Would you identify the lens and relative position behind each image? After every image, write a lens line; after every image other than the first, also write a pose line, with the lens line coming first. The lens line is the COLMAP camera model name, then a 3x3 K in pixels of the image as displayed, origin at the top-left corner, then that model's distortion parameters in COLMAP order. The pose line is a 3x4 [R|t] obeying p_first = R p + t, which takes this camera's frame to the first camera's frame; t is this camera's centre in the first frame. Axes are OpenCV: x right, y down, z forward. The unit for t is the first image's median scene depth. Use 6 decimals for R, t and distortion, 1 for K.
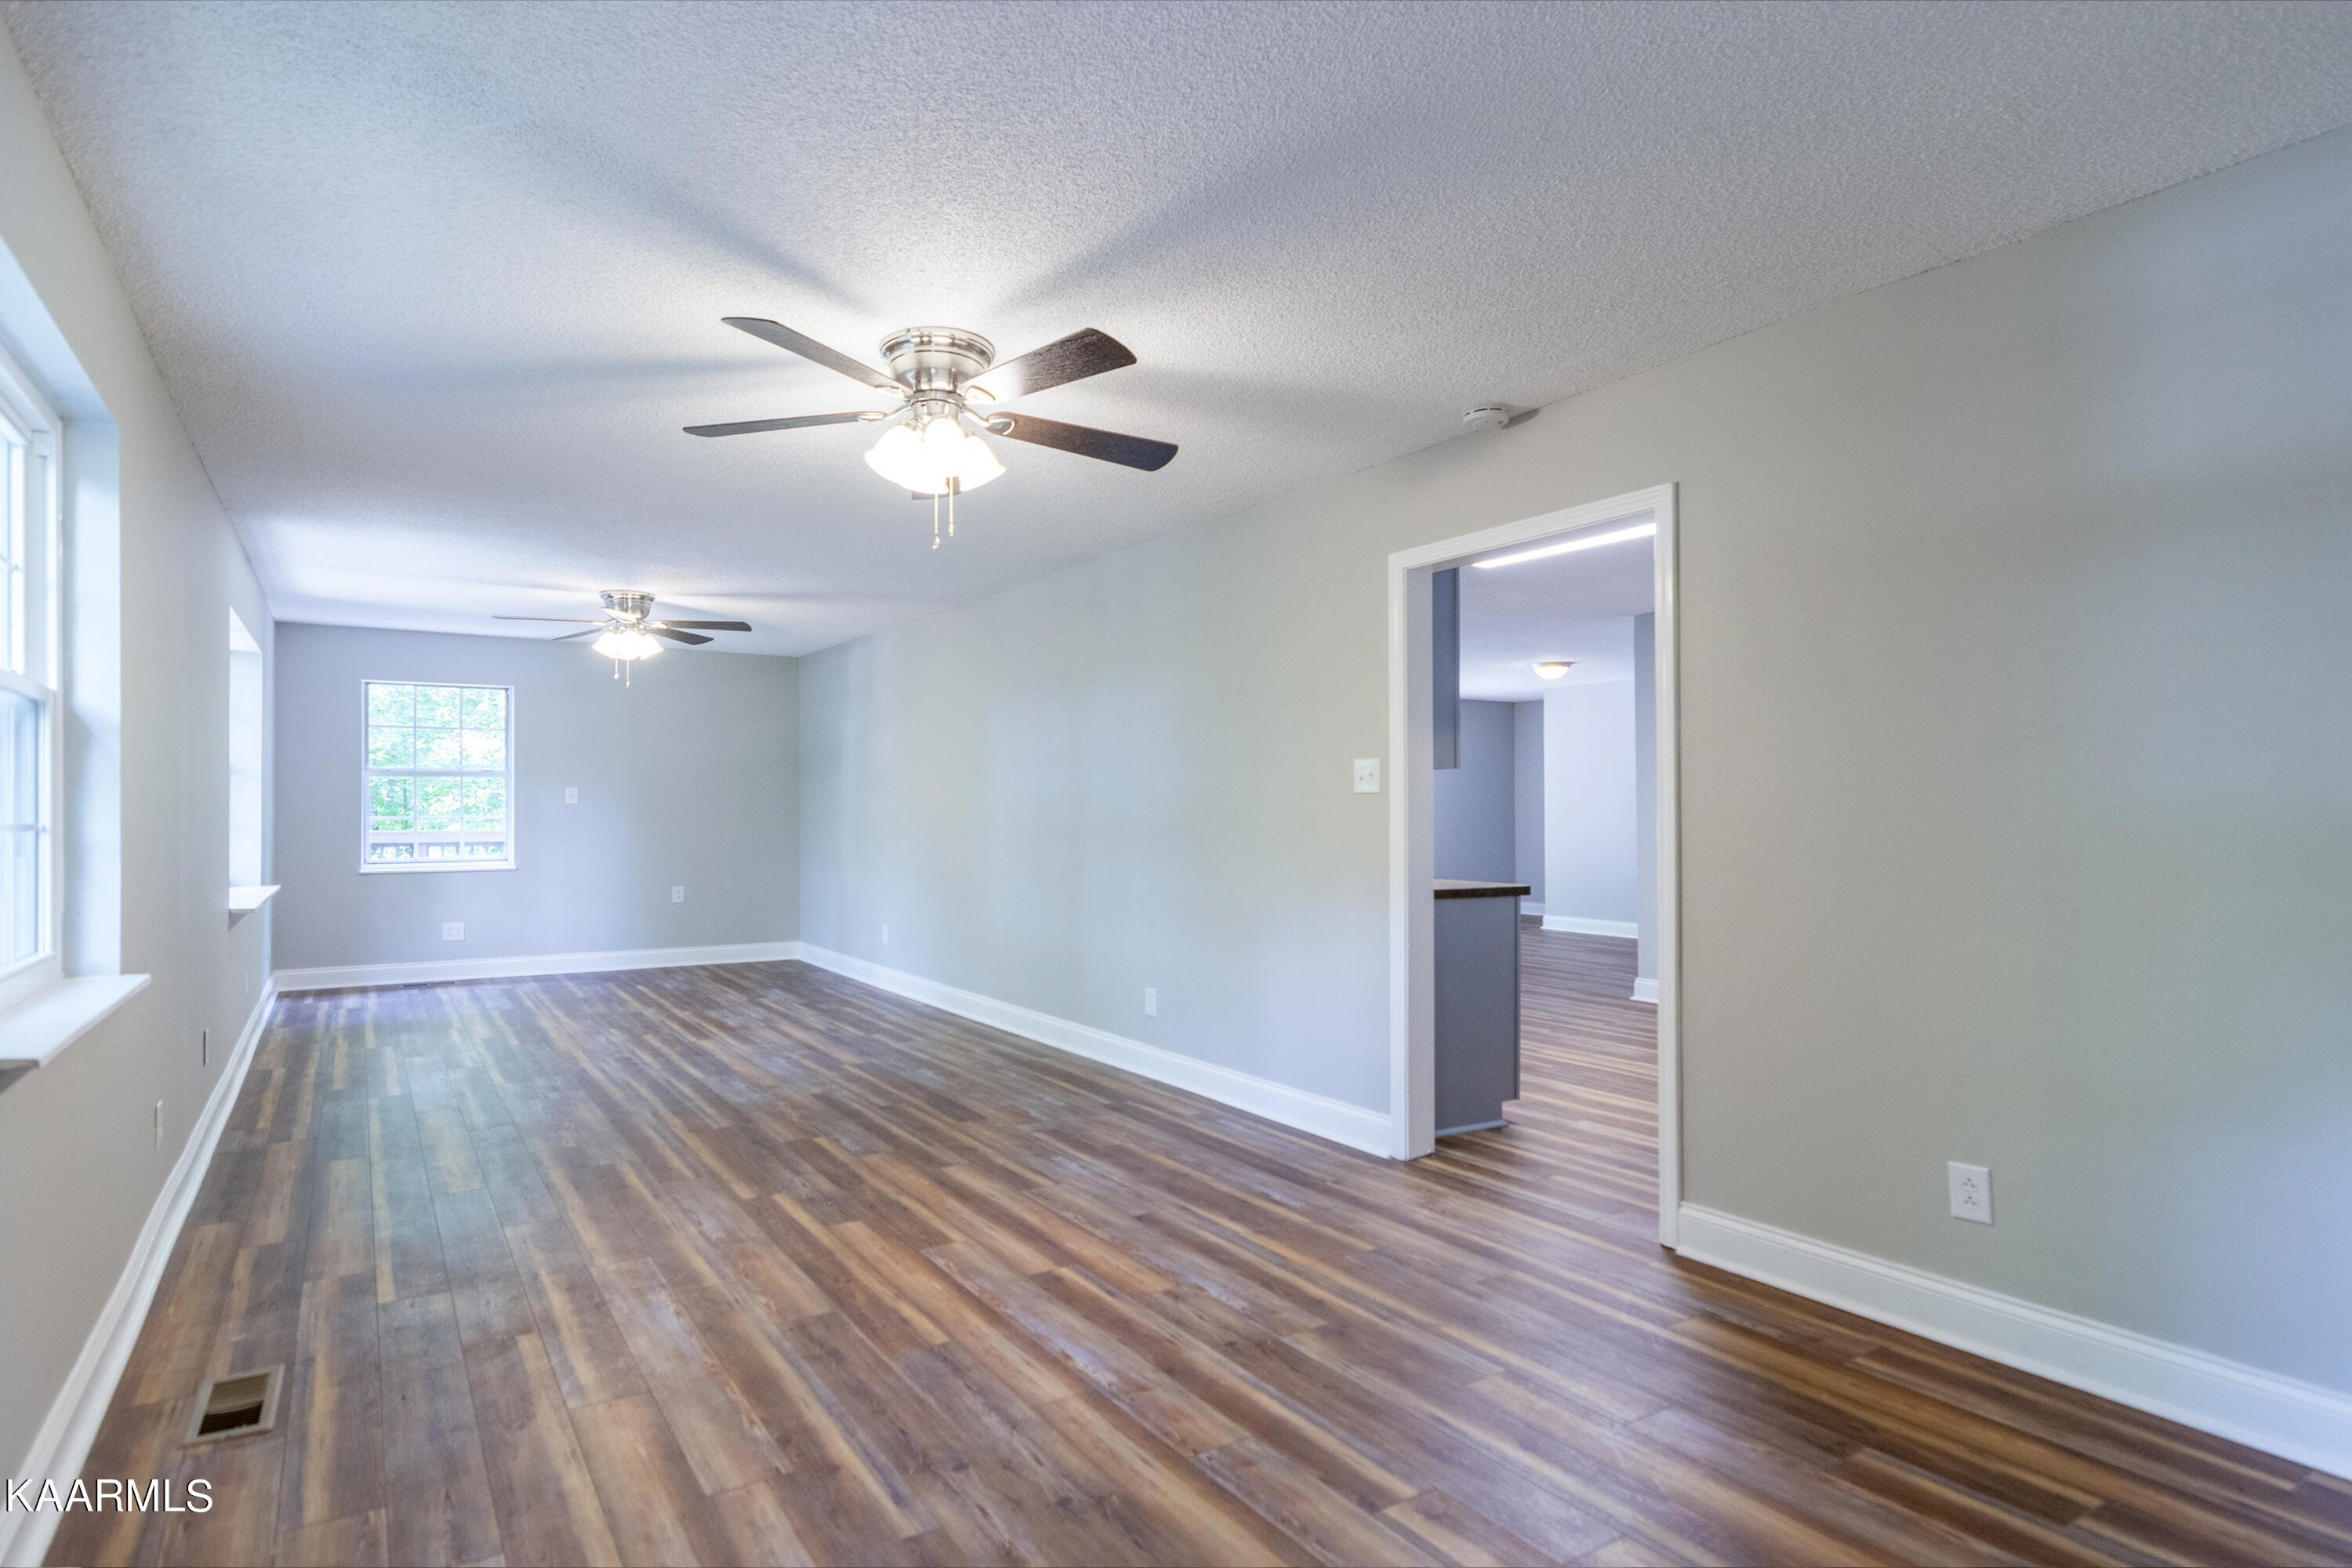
lens RADIAL K [[1181.5, 0, 1182.5], [0, 1181.5, 800.3], [0, 0, 1]] dist [0.001676, 0.000742]
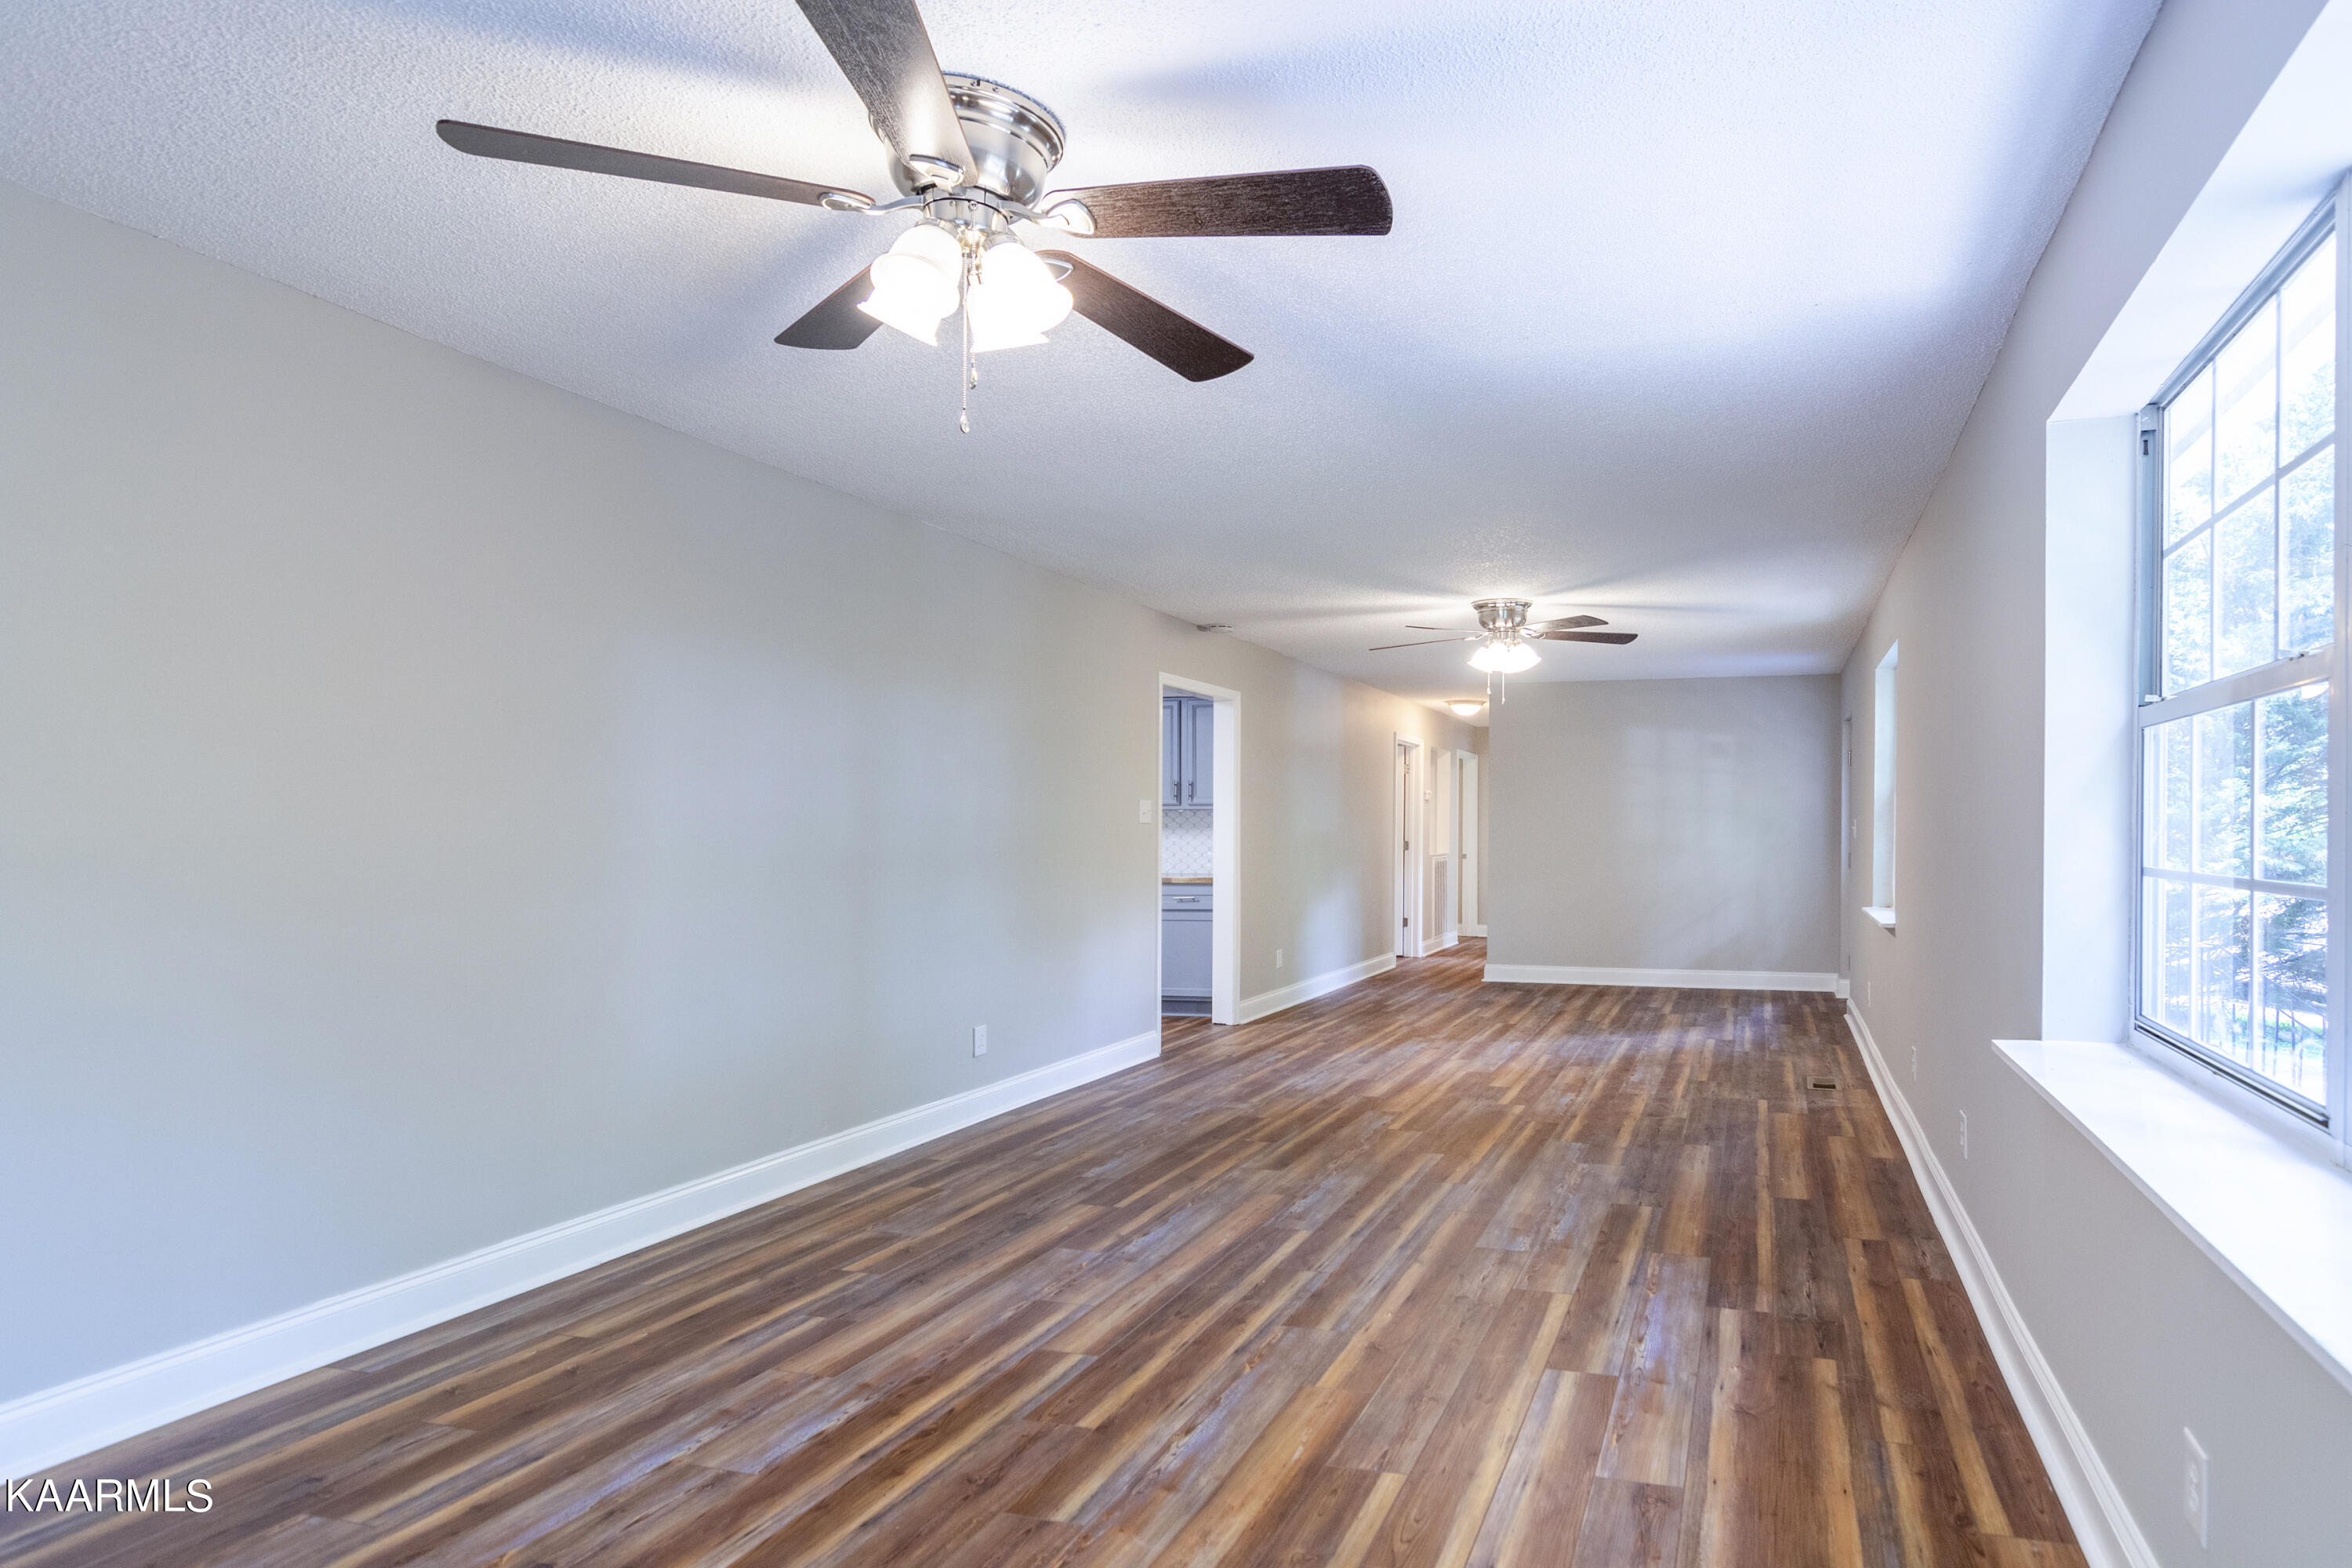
lens RADIAL K [[1076.8, 0, 1167.2], [0, 1076.8, 837.2], [0, 0, 1]] dist [0.000814, 0.000039]
pose [[-0.440496, -0.003845, 0.897747, -1.154443], [-0.009519, 0.999955, -0.000388, 0.012640], [-0.897704, -0.008716, -0.440512, 1.680436]]
